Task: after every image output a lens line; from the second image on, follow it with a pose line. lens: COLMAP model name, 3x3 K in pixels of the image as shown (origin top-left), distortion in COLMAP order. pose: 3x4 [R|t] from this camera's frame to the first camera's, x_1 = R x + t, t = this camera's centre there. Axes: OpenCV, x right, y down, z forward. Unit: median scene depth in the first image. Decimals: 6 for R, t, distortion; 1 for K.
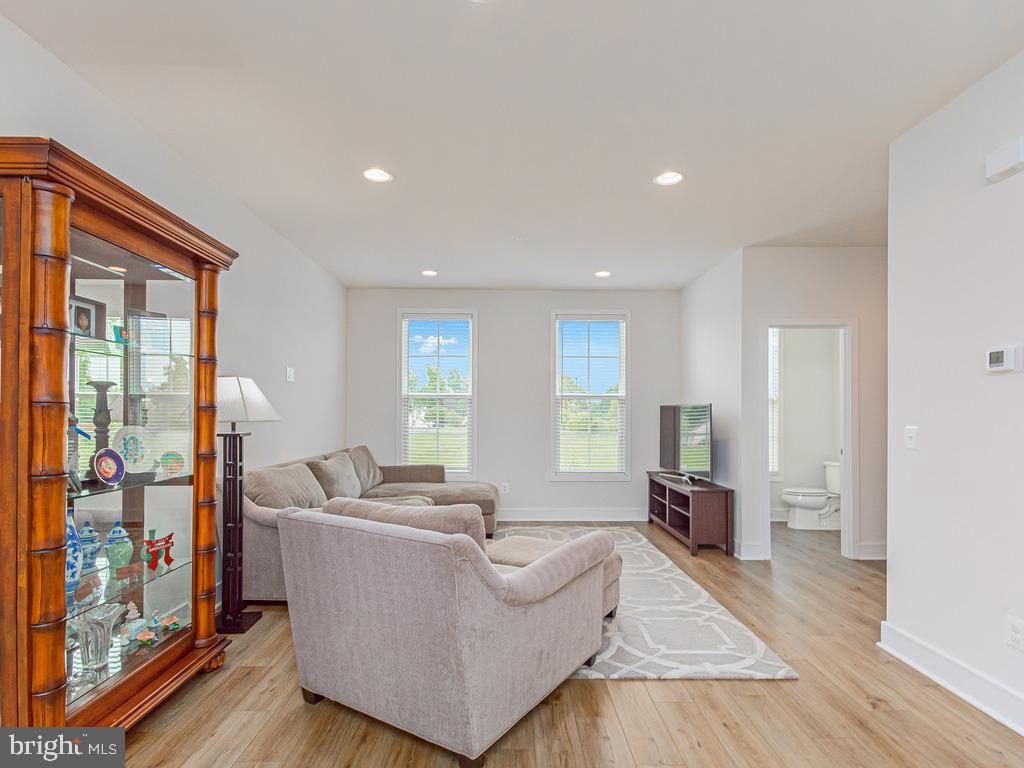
lens RADIAL K [[523.2, 0, 513.3], [0, 523.2, 410.7], [0, 0, 1]] dist [0.003721, -0.000243]
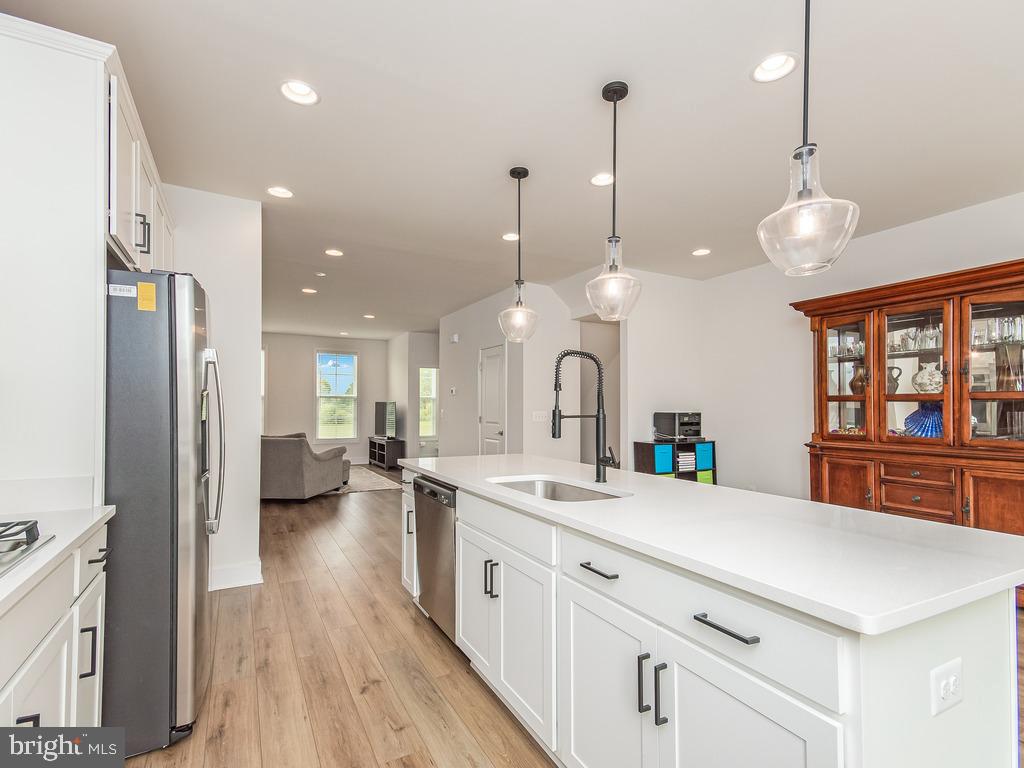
lens RADIAL K [[509.5, 0, 506.4], [0, 509.5, 404.5], [0, 0, 1]] dist [0.023276, -0.000773]
pose [[0.896142, 0.003946, 0.443750, -0.149190], [-0.005025, 0.999987, 0.001256, -0.006339], [-0.443739, -0.003356, 0.896150, -1.124965]]
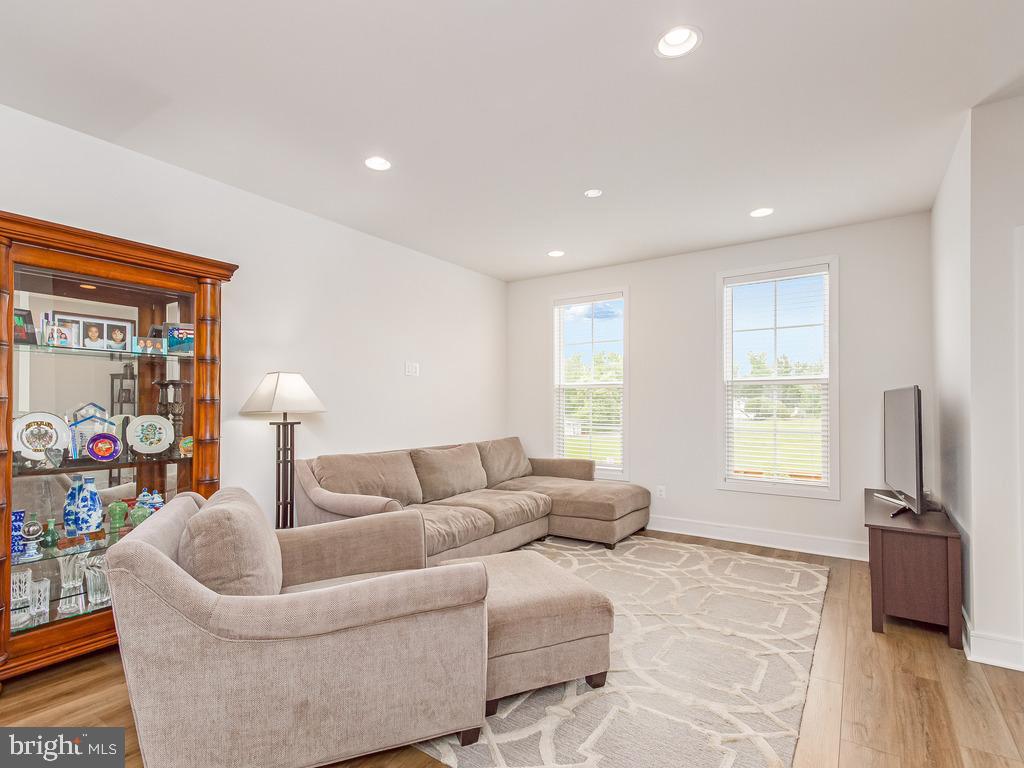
lens RADIAL K [[509.5, 0, 506.4], [0, 509.5, 404.5], [0, 0, 1]] dist [0.023276, -0.000773]
pose [[0.814542, -0.003147, -0.580096, 0.346289], [0.006623, 0.999971, 0.003875, 0.001731], [0.580067, -0.006998, 0.814539, 0.245050]]
